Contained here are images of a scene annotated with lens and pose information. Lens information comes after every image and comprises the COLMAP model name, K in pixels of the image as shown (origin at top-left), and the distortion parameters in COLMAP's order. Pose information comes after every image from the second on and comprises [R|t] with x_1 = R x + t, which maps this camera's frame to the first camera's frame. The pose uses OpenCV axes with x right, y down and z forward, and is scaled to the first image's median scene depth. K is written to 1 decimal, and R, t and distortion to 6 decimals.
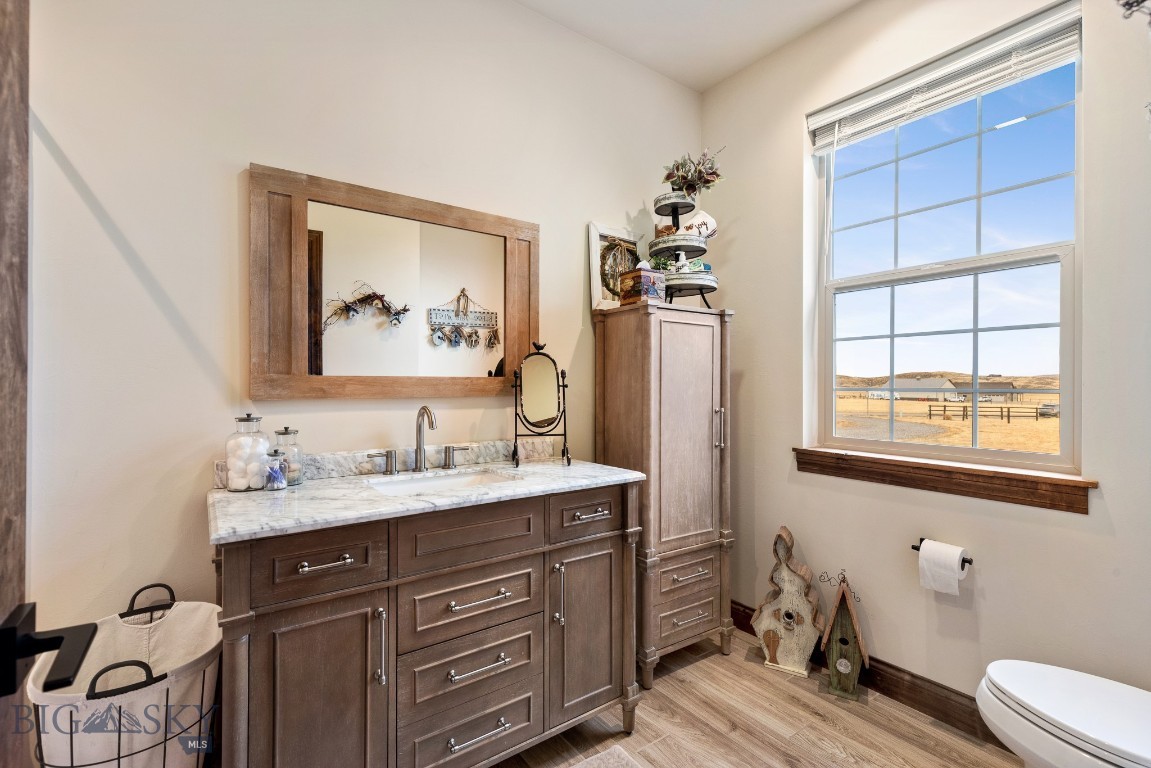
lens RADIAL K [[515.8, 0, 574.7], [0, 515.8, 384.4], [0, 0, 1]] dist [0.004948, -0.001109]
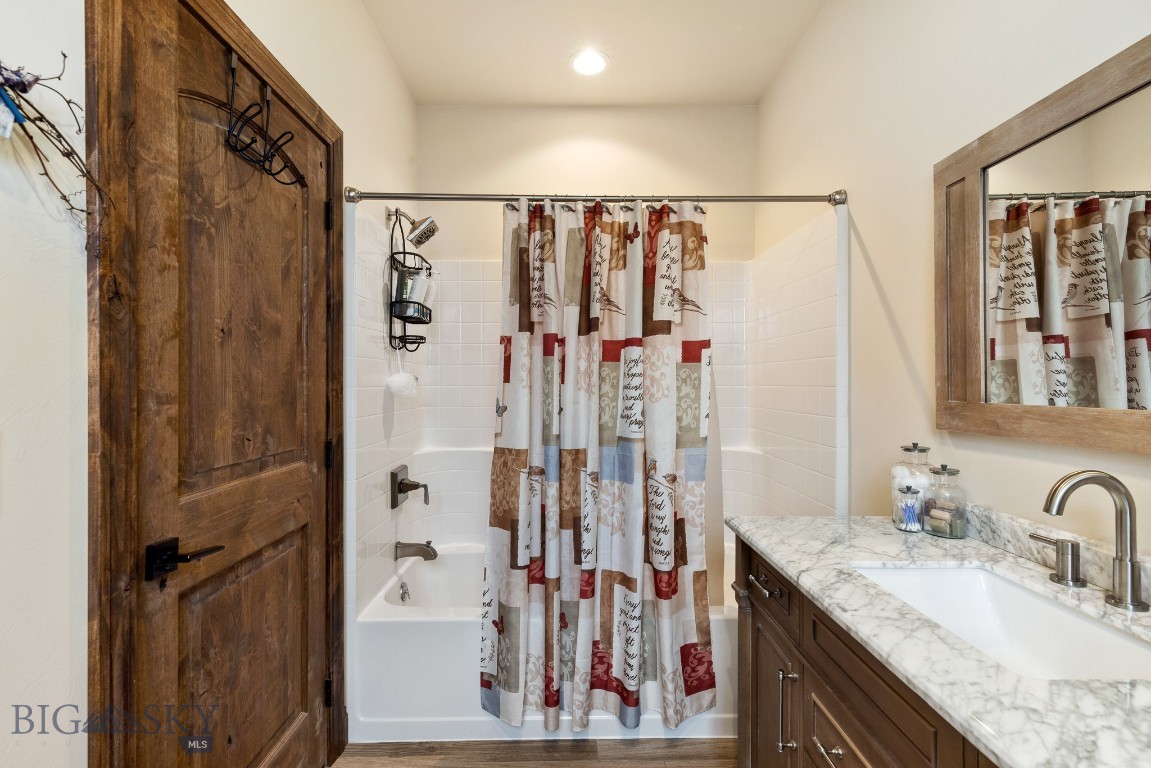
lens RADIAL K [[515.8, 0, 574.0], [0, 515.8, 383.1], [0, 0, 1]] dist [0.004948, -0.001109]
pose [[-0.564890, -0.004584, -0.825153, 0.434850], [-0.000253, 0.999985, -0.005382, -0.042046], [0.825166, -0.002831, -0.564883, 0.924558]]
